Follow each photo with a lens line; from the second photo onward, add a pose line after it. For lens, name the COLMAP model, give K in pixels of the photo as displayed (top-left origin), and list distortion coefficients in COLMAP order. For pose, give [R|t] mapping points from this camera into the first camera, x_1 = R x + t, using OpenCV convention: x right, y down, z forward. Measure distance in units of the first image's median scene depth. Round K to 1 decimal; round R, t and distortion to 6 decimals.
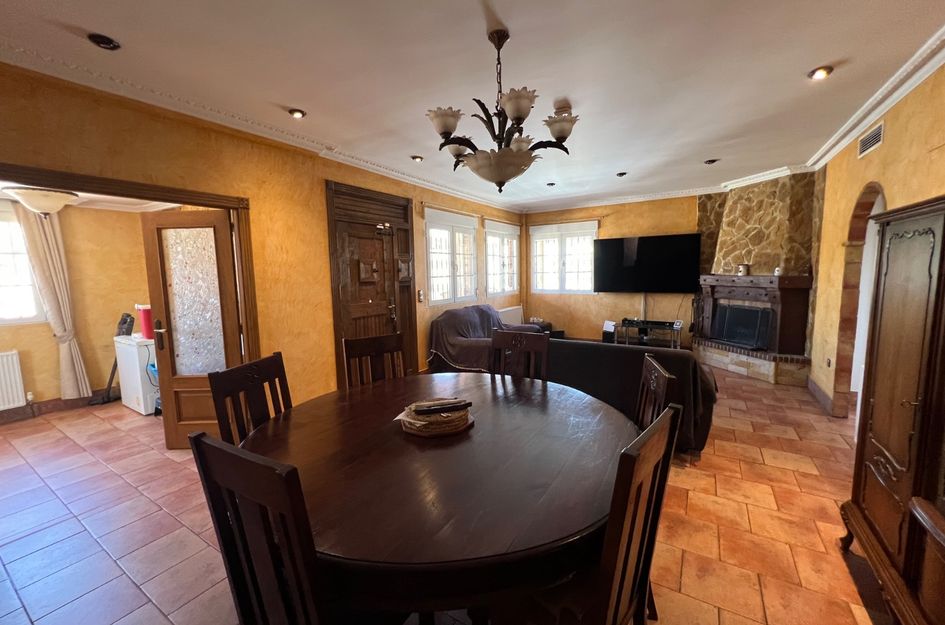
lens RADIAL K [[377.1, 0, 471.2], [0, 377.1, 310.8], [0, 0, 1]] dist [-0.005340, 0.002482]
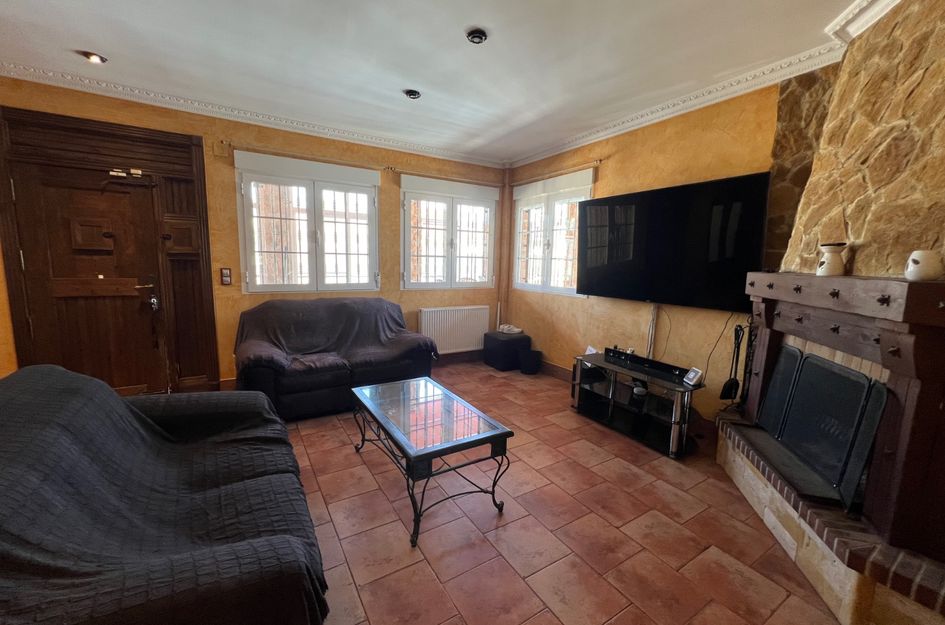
lens RADIAL K [[377.1, 0, 471.2], [0, 377.1, 310.8], [0, 0, 1]] dist [-0.005340, 0.002482]
pose [[0.893802, 0.101154, -0.436904, 0.509399], [-0.089562, 0.994866, 0.047113, -0.042283], [0.439427, -0.002980, 0.898273, 0.476115]]
